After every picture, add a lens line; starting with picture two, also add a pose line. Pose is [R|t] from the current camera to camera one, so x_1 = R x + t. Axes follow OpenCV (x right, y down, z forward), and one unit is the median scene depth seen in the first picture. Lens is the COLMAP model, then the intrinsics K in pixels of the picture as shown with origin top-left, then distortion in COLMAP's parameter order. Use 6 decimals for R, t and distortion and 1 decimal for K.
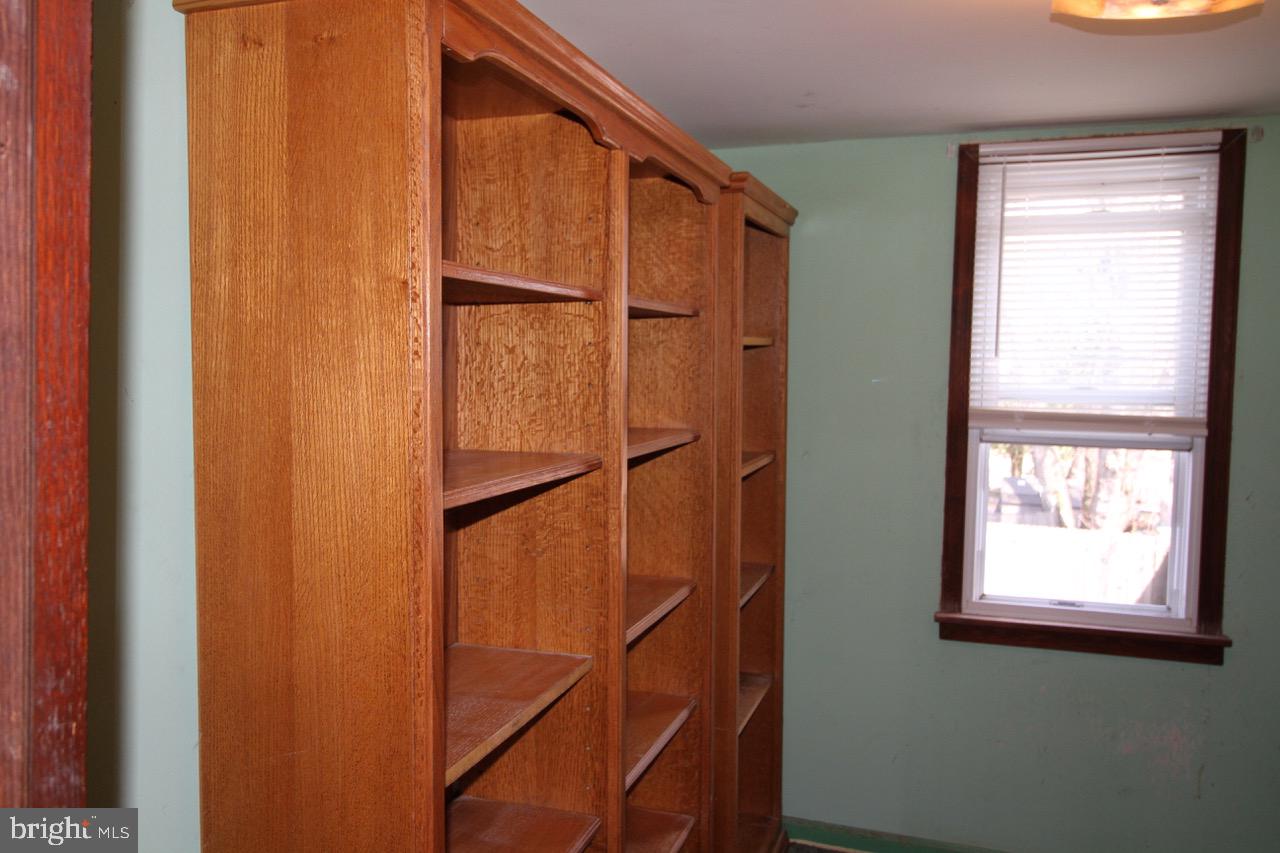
lens RADIAL K [[1003.6, 0, 645.9], [0, 1003.6, 411.9], [0, 0, 1]] dist [0.010049, -0.000074]
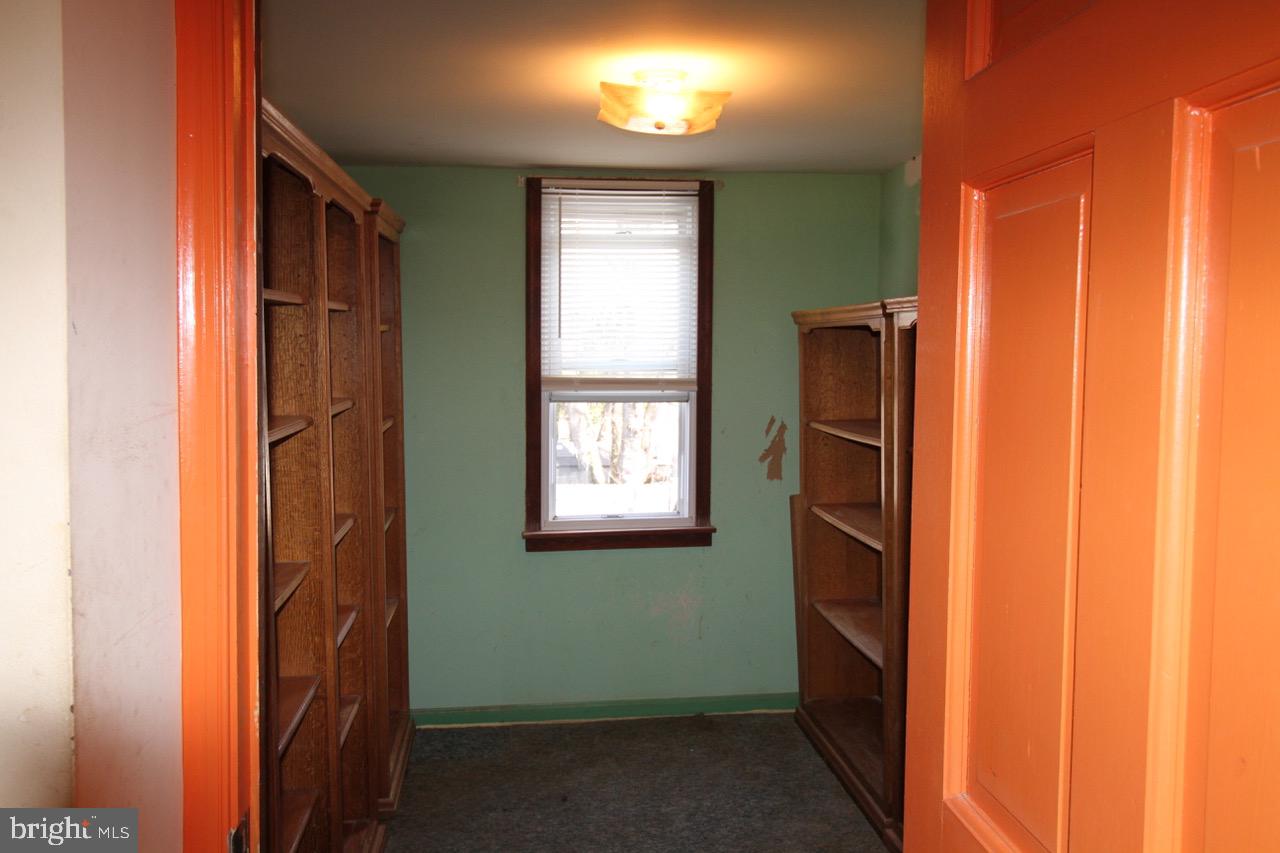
lens RADIAL K [[1003.6, 0, 645.9], [0, 1003.6, 411.9], [0, 0, 1]] dist [0.010049, -0.000074]
pose [[0.900313, -0.044515, 0.432960, -0.136188], [0.034130, 0.998914, 0.031732, 0.005732], [-0.433902, -0.013792, 0.900854, -0.268809]]
